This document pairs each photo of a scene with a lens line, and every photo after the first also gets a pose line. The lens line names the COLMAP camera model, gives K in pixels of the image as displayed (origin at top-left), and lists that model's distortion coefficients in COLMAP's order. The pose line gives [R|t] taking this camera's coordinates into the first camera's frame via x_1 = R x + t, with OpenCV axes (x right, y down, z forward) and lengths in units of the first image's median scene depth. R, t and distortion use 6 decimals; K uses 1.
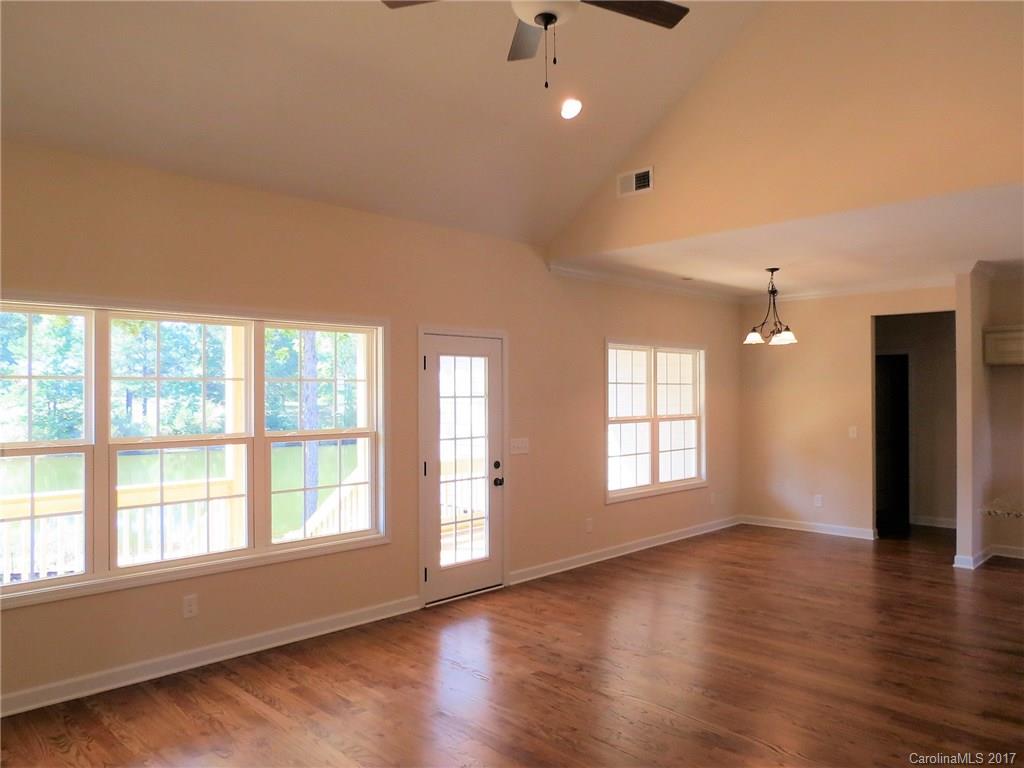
lens RADIAL K [[726.2, 0, 520.7], [0, 726.2, 386.5], [0, 0, 1]] dist [-0.032035, 0.008964]
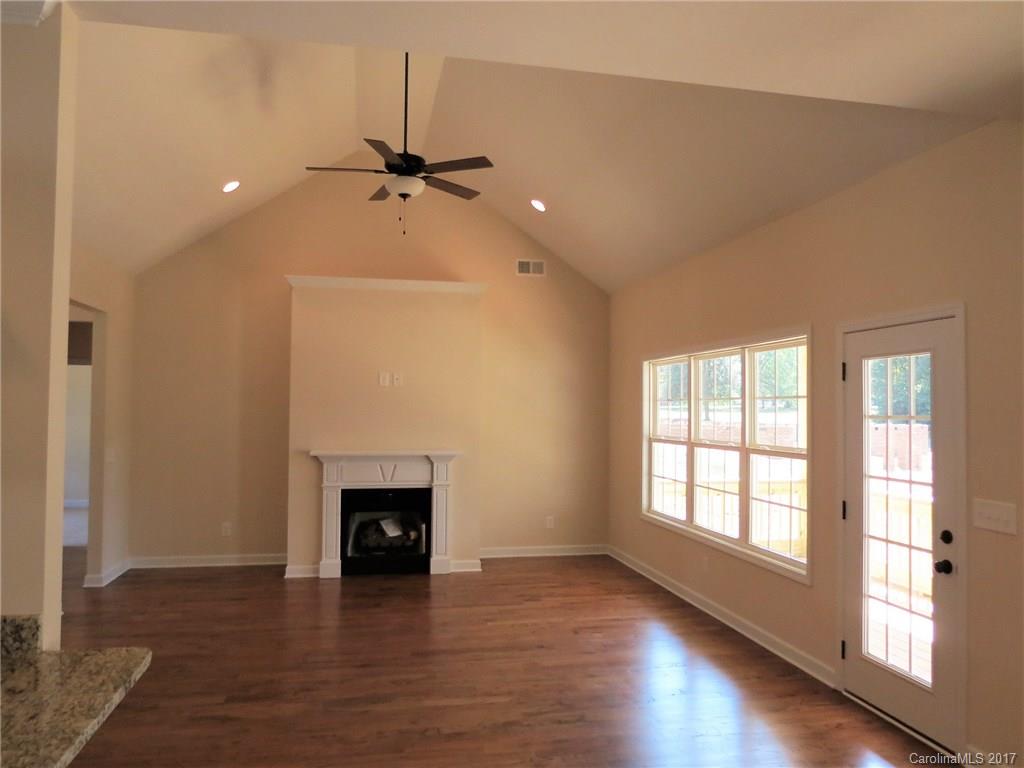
lens RADIAL K [[726.2, 0, 505.7], [0, 726.2, 384.5], [0, 0, 1]] dist [-0.032035, 0.008964]
pose [[-0.560512, -0.032793, -0.827497, 0.714682], [-0.001824, 0.999262, -0.038365, 0.010709], [0.828145, -0.019995, -0.560158, 1.155345]]
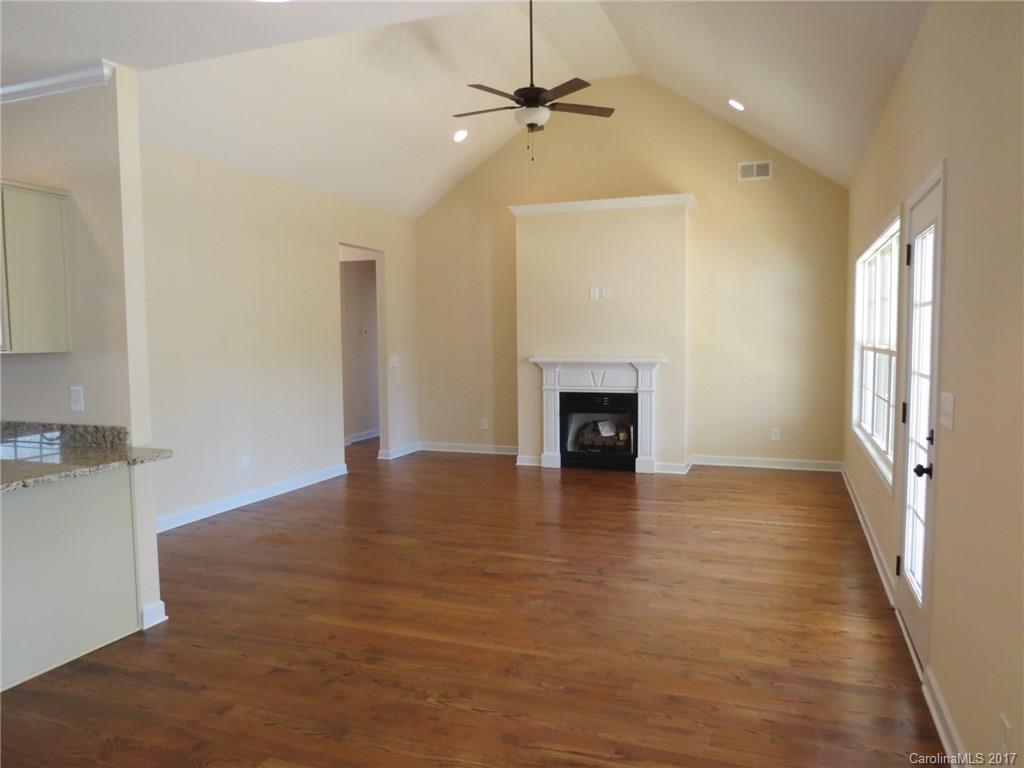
lens RADIAL K [[726.2, 0, 519.3], [0, 726.2, 386.0], [0, 0, 1]] dist [-0.032035, 0.008964]
pose [[-0.912080, 0.037118, -0.408329, 0.480895], [0.012523, 0.997951, 0.062742, 0.041677], [0.409822, 0.052112, -0.910676, 1.493914]]
